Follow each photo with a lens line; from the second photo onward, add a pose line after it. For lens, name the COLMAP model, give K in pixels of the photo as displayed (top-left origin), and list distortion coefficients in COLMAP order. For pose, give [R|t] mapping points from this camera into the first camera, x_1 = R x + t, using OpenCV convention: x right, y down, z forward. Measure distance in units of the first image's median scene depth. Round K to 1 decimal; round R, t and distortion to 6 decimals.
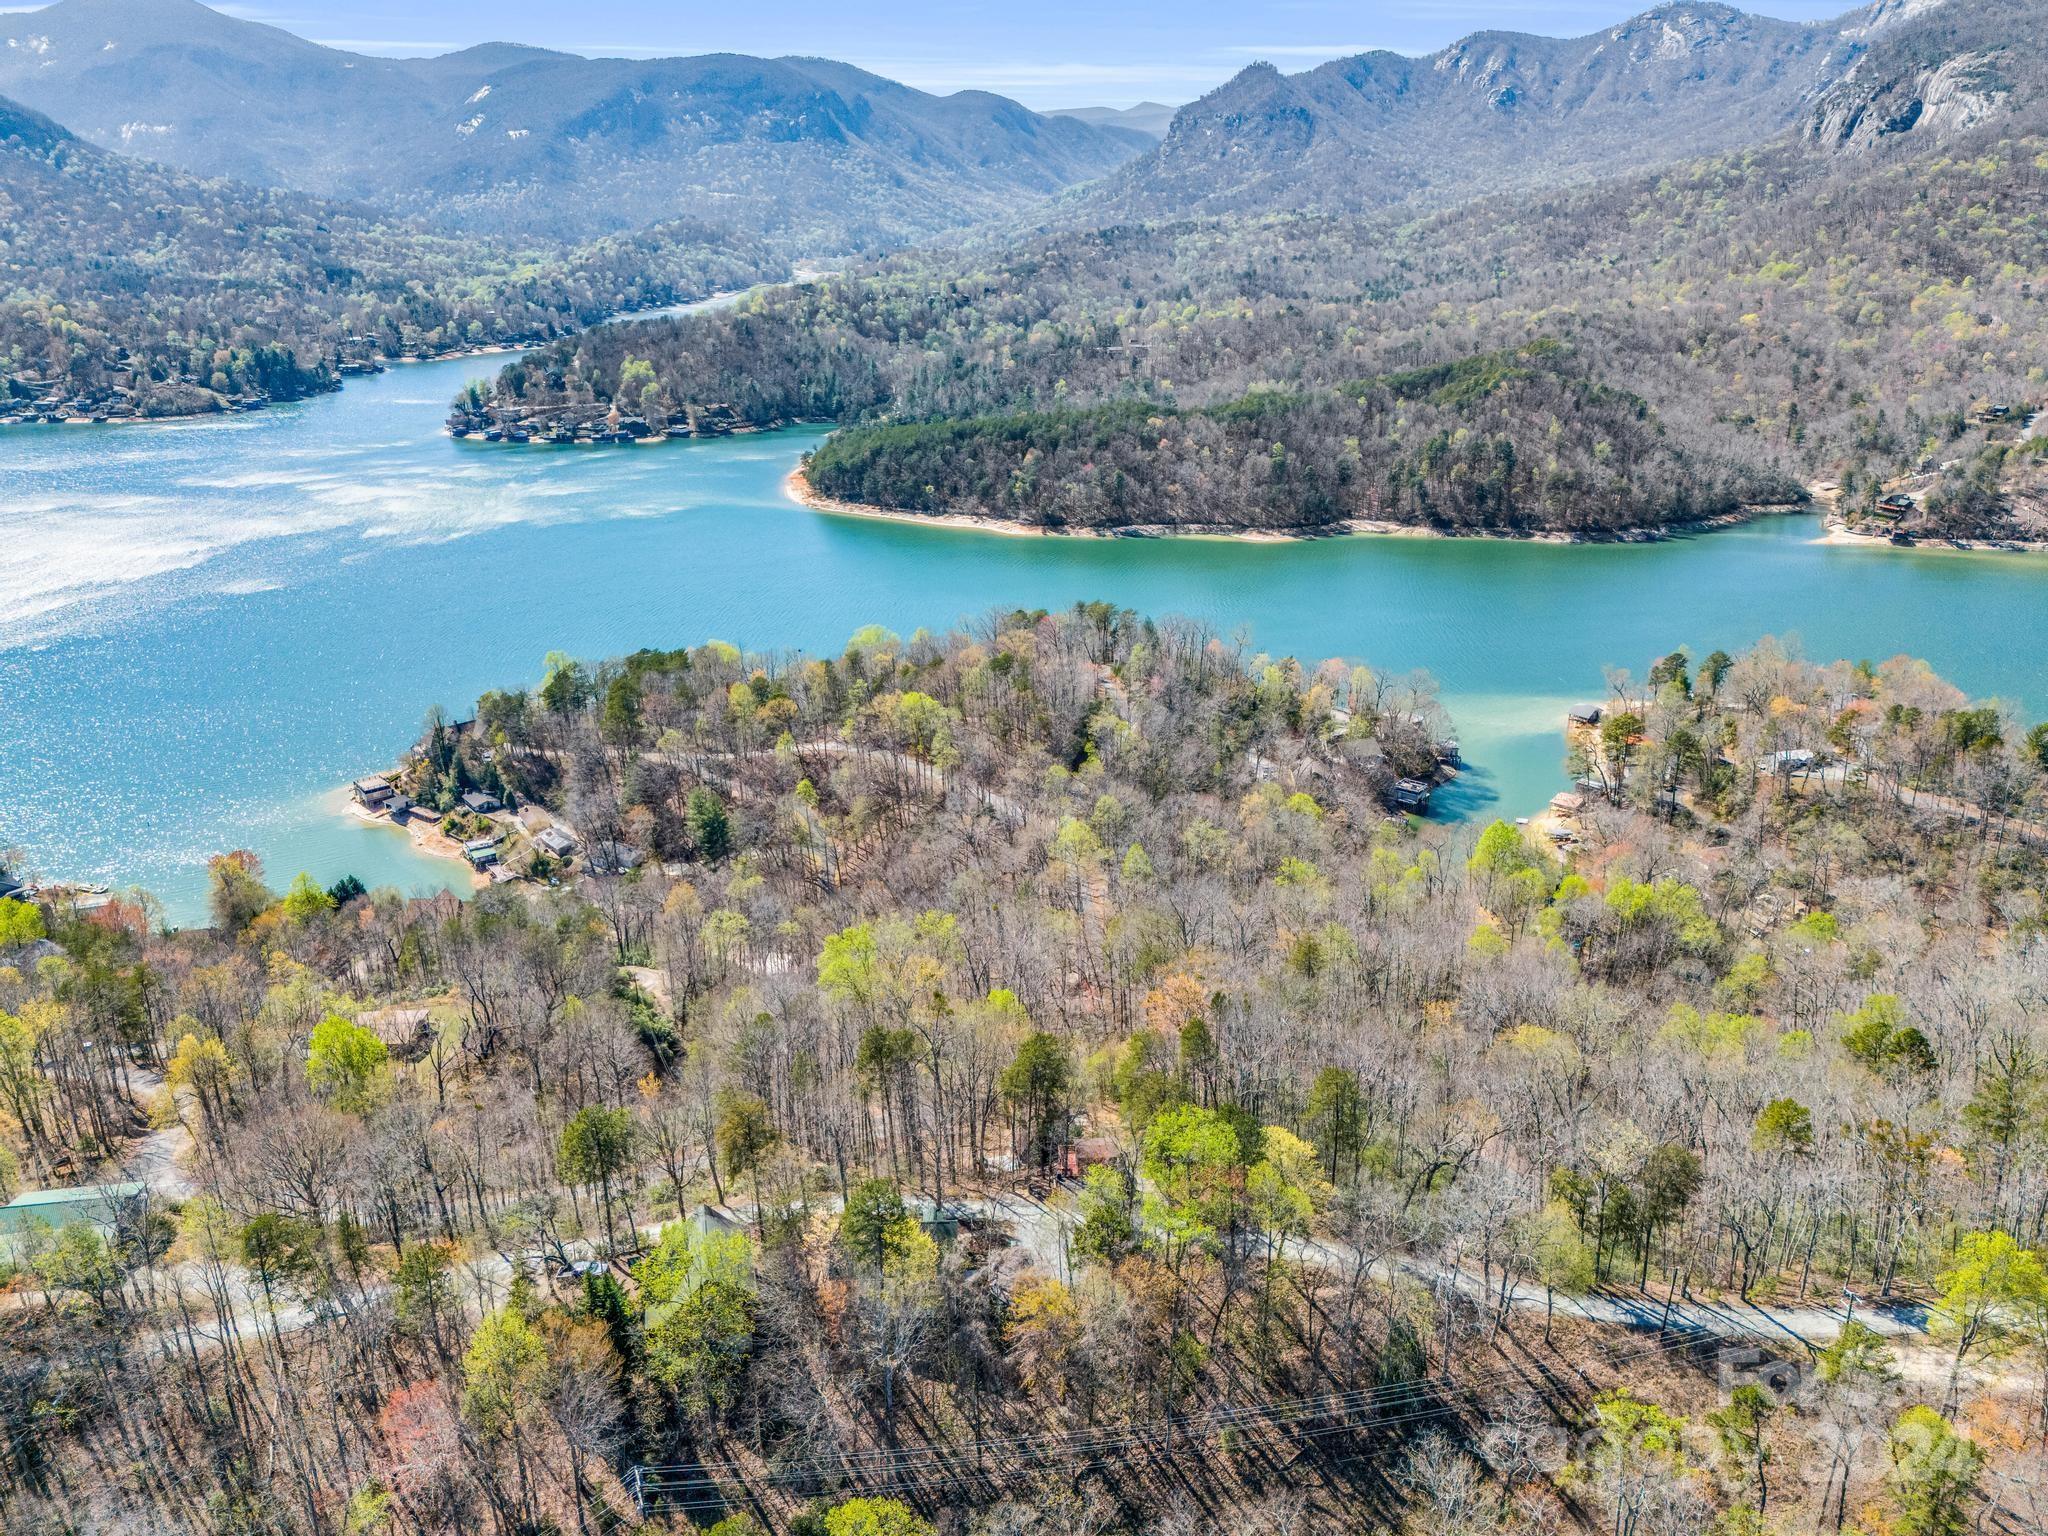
lens RADIAL K [[1587.4, 0, 1034.8], [0, 1587.4, 751.3], [0, 0, 1]] dist [0.073961, -0.065269]
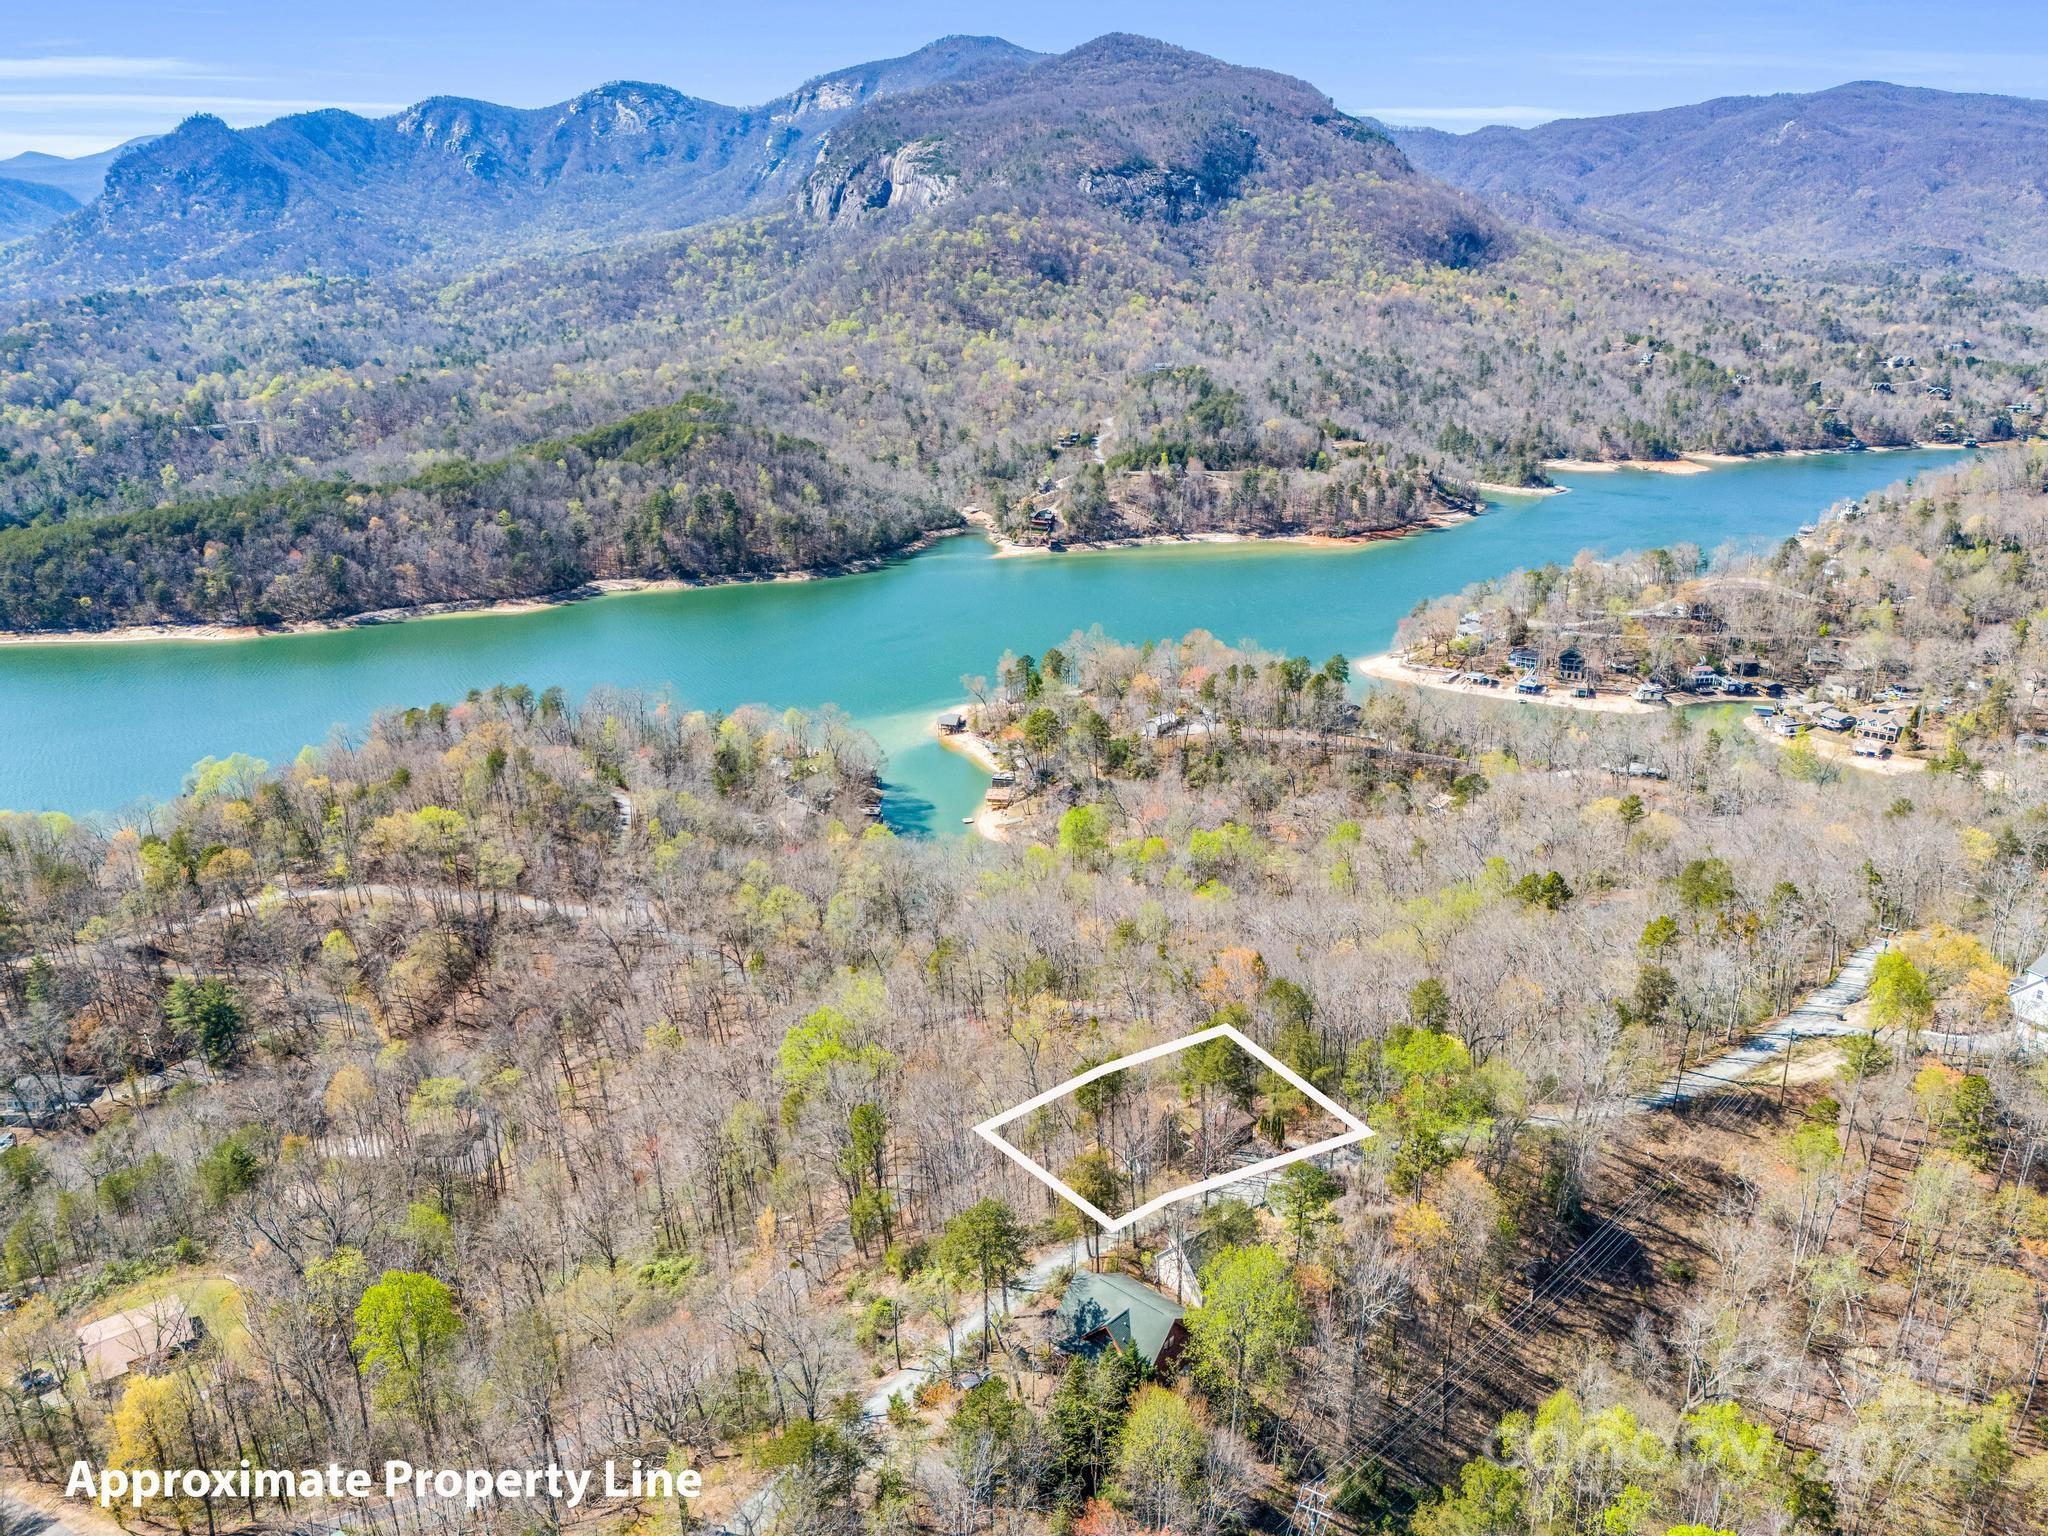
lens RADIAL K [[1587.4, 0, 1034.8], [0, 1587.4, 751.3], [0, 0, 1]] dist [0.073961, -0.065269]
pose [[0.825112, -0.172978, 0.537838, -0.123770], [0.192253, 0.981129, 0.020607, -0.008975], [-0.531253, 0.086398, 0.842797, 0.025929]]
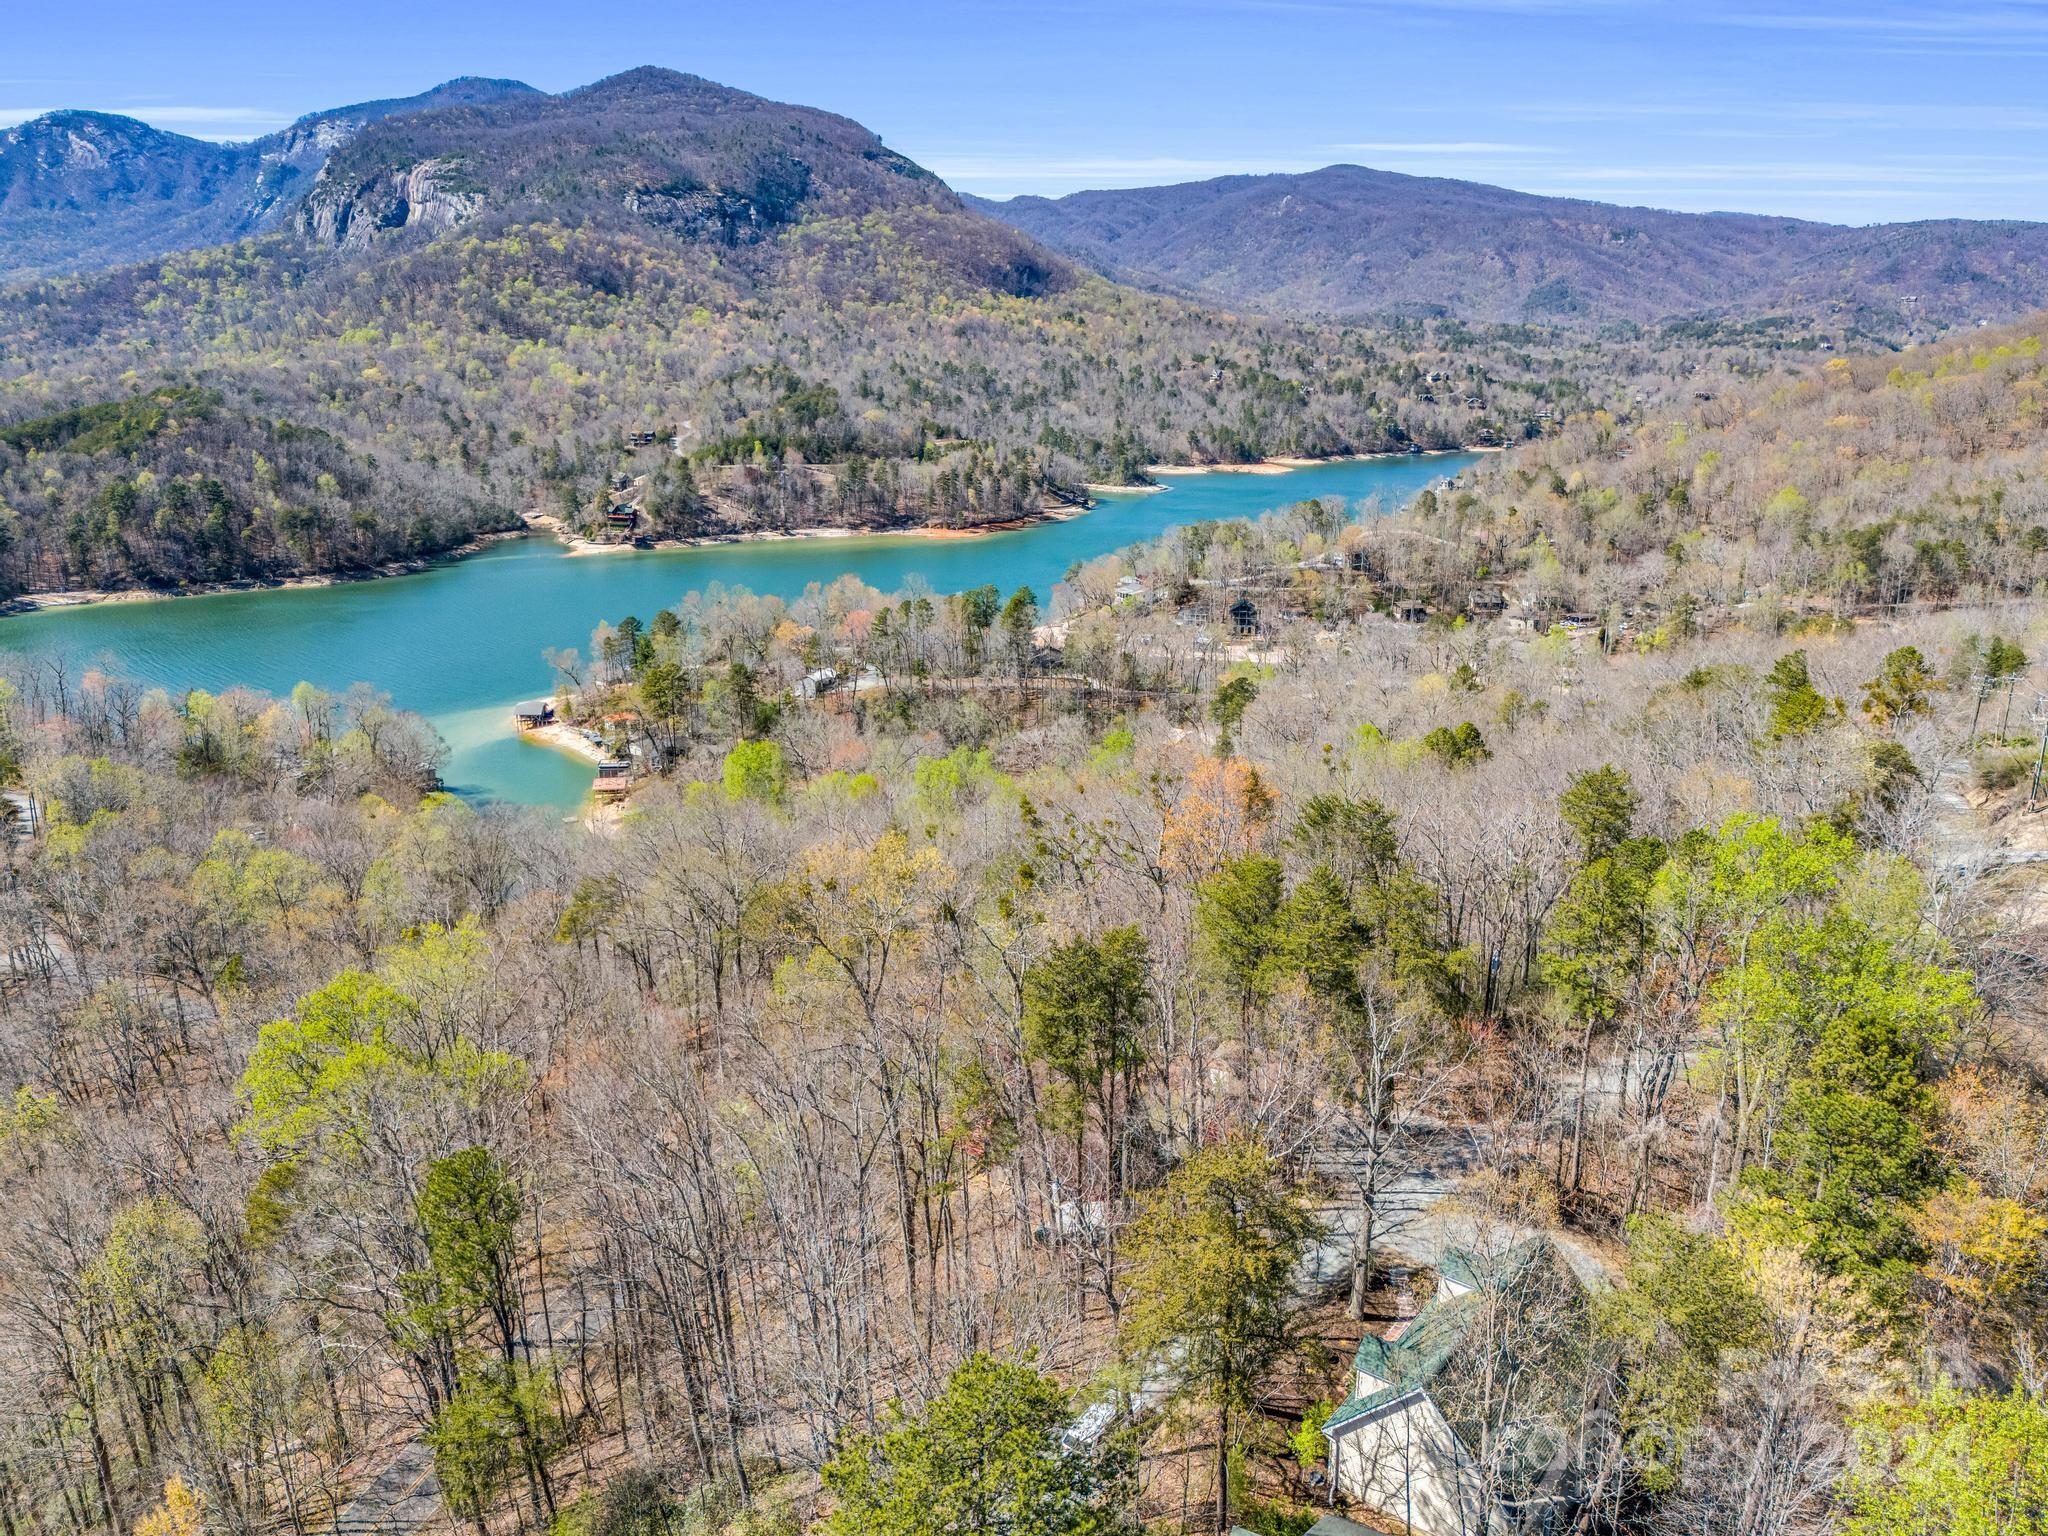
lens RADIAL K [[1587.4, 0, 1034.8], [0, 1587.4, 751.3], [0, 0, 1]] dist [0.073961, -0.065269]
pose [[0.643638, -0.201100, 0.738437, -0.075122], [0.258199, 0.965350, 0.037844, 0.021026], [-0.720461, 0.166306, 0.673259, 0.138712]]
